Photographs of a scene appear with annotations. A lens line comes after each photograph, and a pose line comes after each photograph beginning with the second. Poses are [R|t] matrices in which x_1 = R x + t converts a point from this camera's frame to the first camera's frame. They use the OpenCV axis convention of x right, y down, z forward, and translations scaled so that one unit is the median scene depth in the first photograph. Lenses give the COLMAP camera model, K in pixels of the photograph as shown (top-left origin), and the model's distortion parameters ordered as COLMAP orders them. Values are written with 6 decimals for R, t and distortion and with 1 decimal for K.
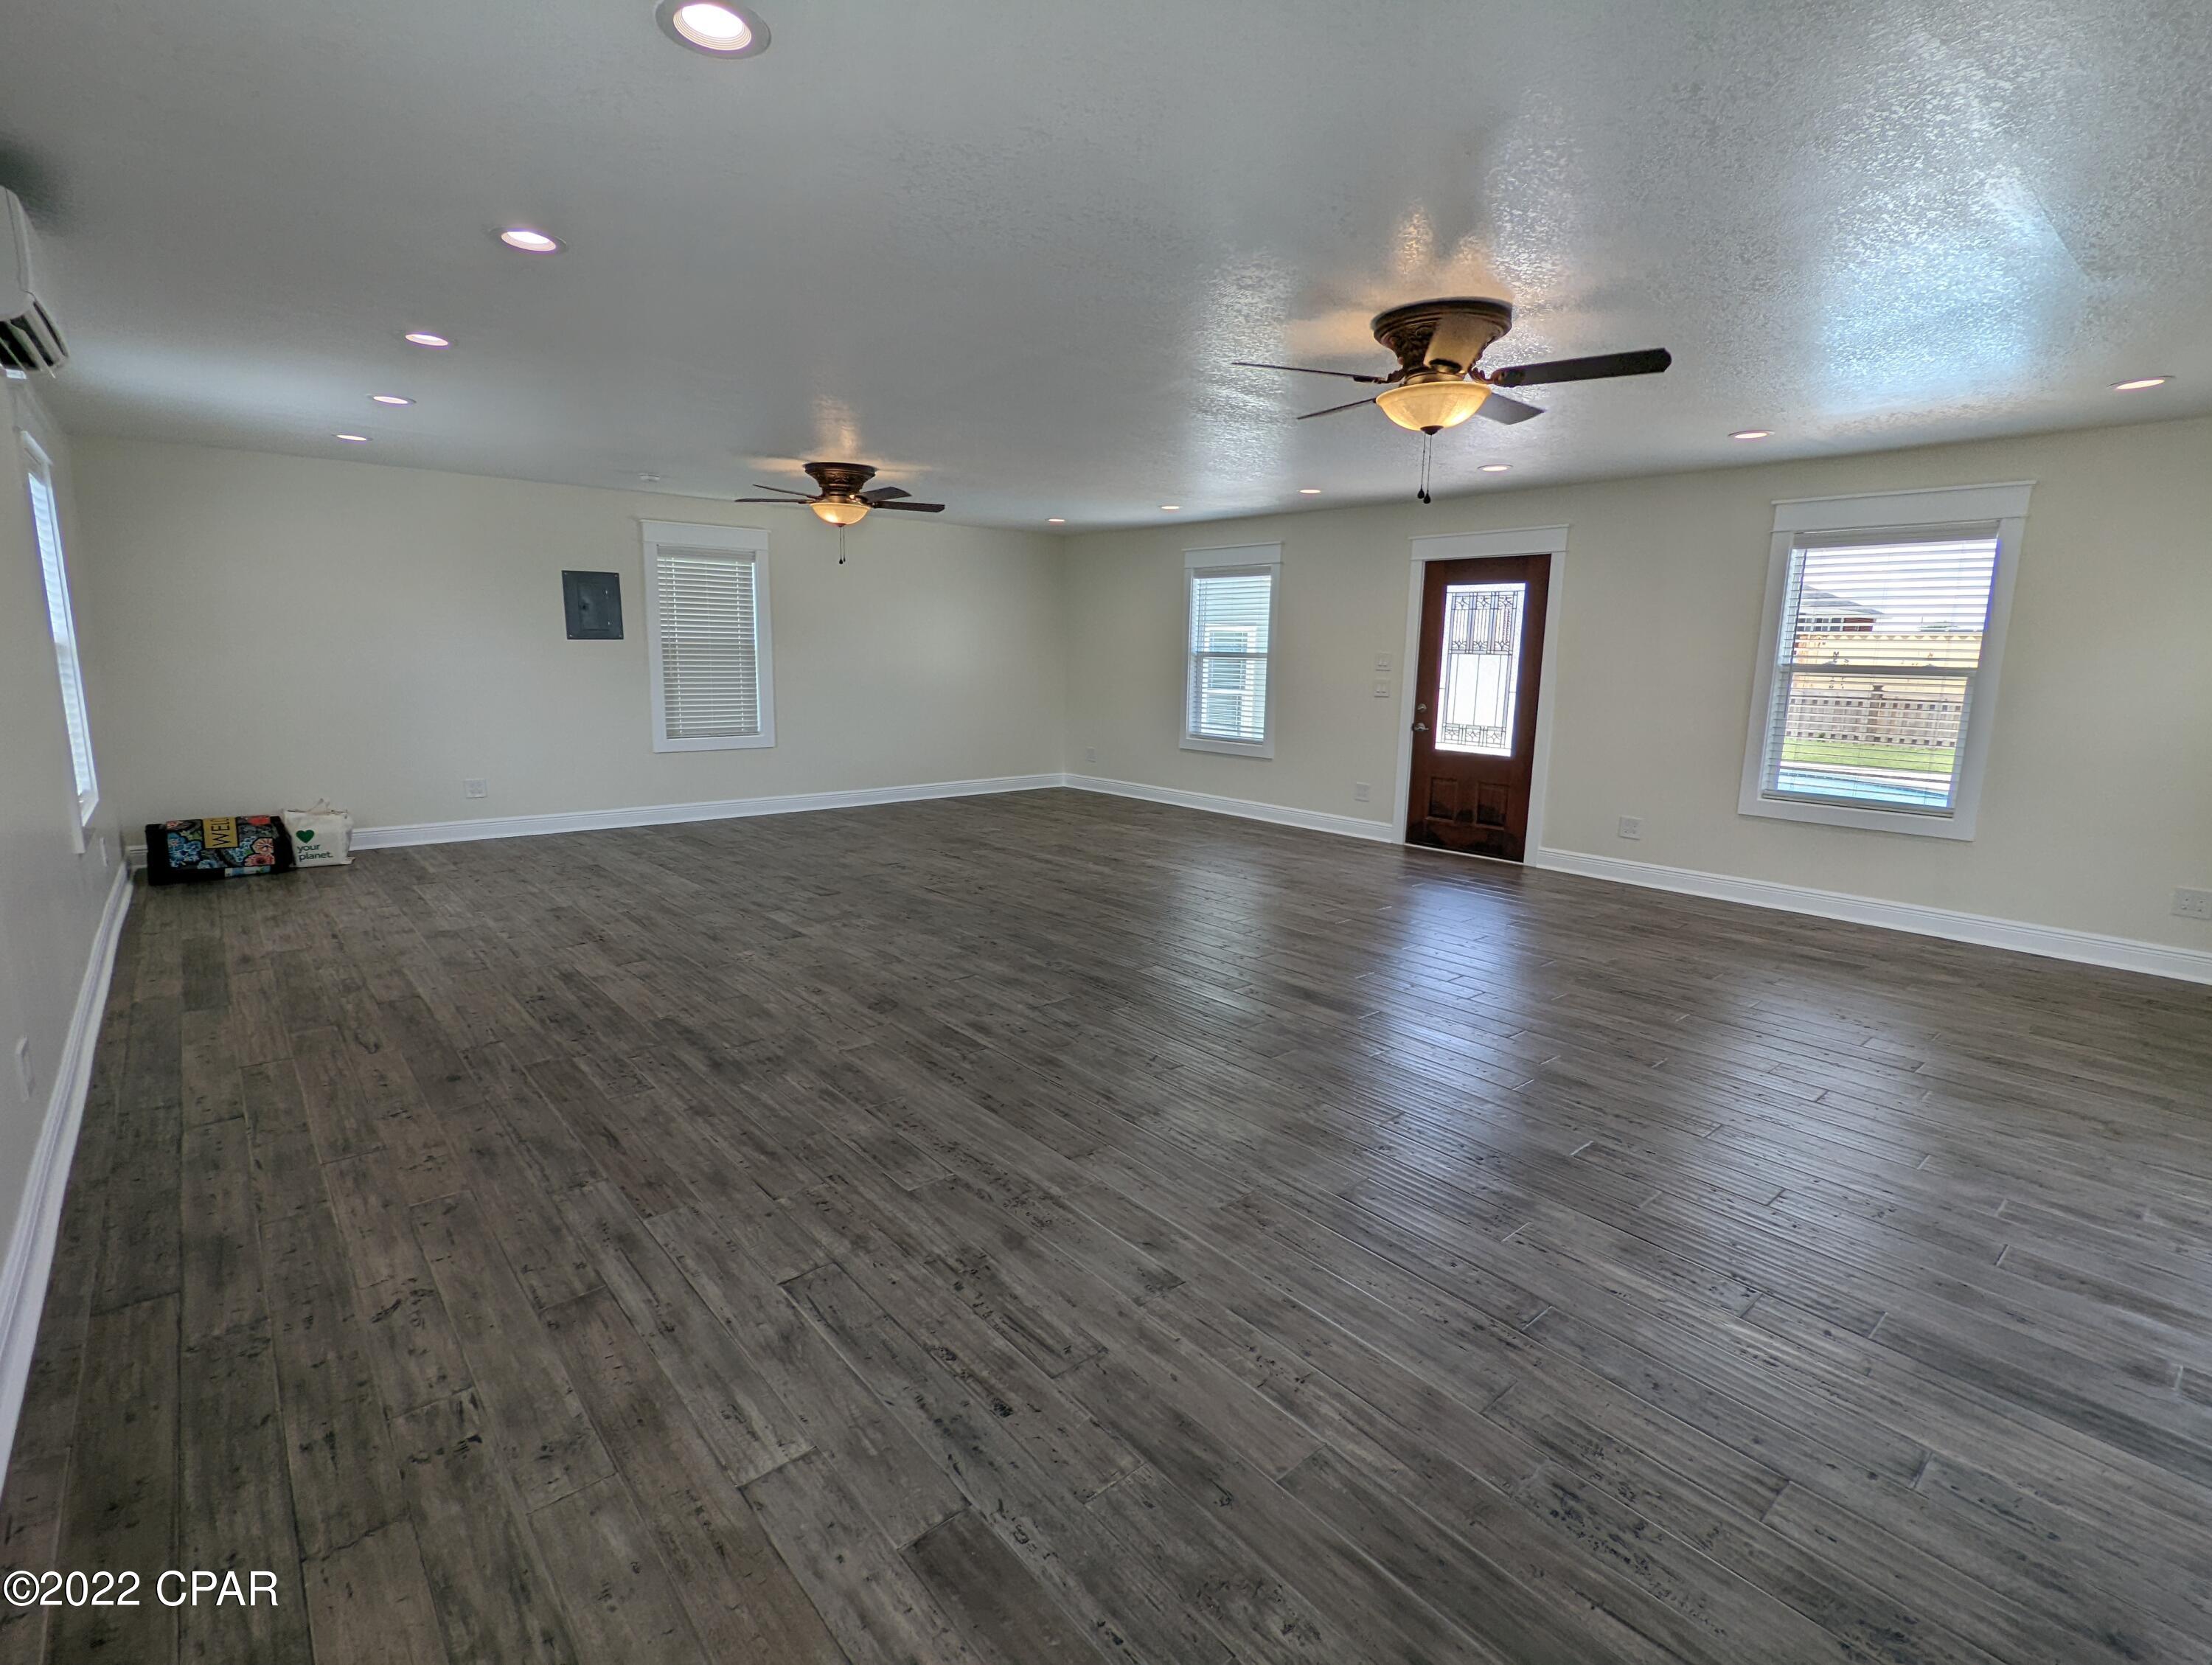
lens RADIAL K [[1037.5, 0, 1106.0], [0, 1037.5, 832.5], [0, 0, 1]] dist [-0.003040, -0.001125]
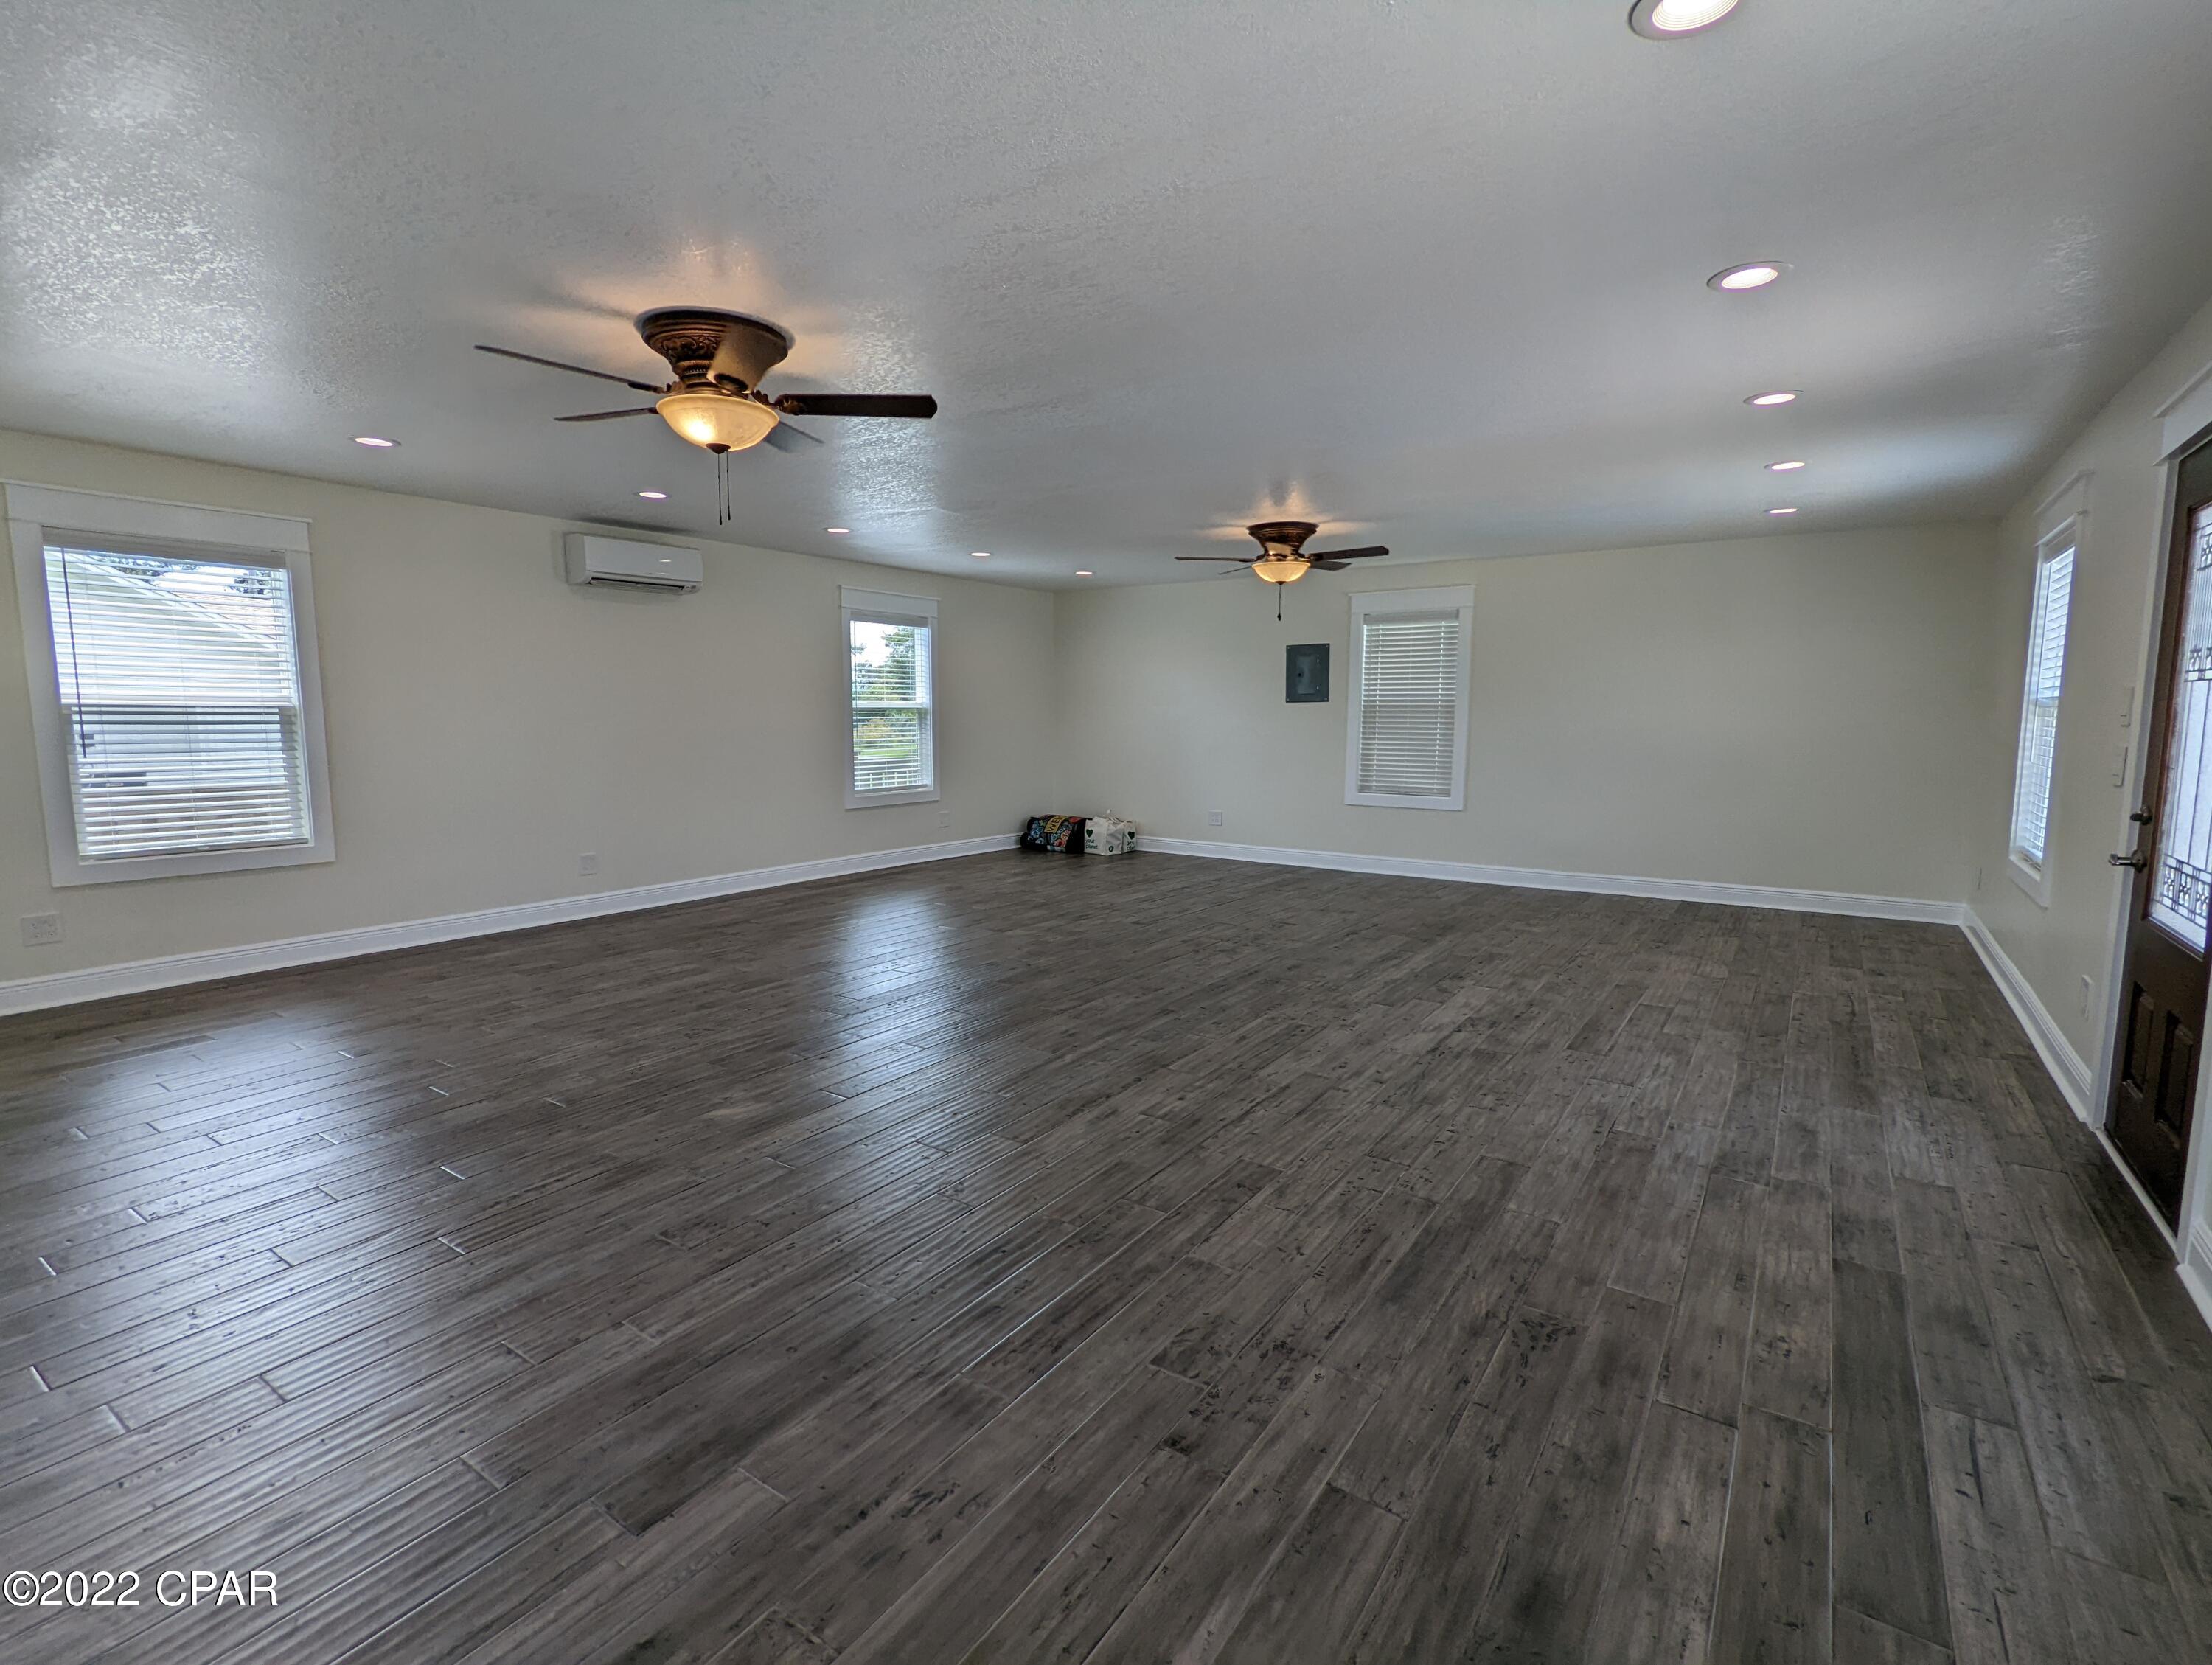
lens RADIAL K [[1037.5, 0, 1106.0], [0, 1037.5, 832.5], [0, 0, 1]] dist [-0.003040, -0.001125]
pose [[0.265410, 0.094453, -0.959498, 0.723857], [-0.161974, 0.985413, 0.052200, -0.082099], [0.950433, 0.141560, 0.276837, 0.591888]]
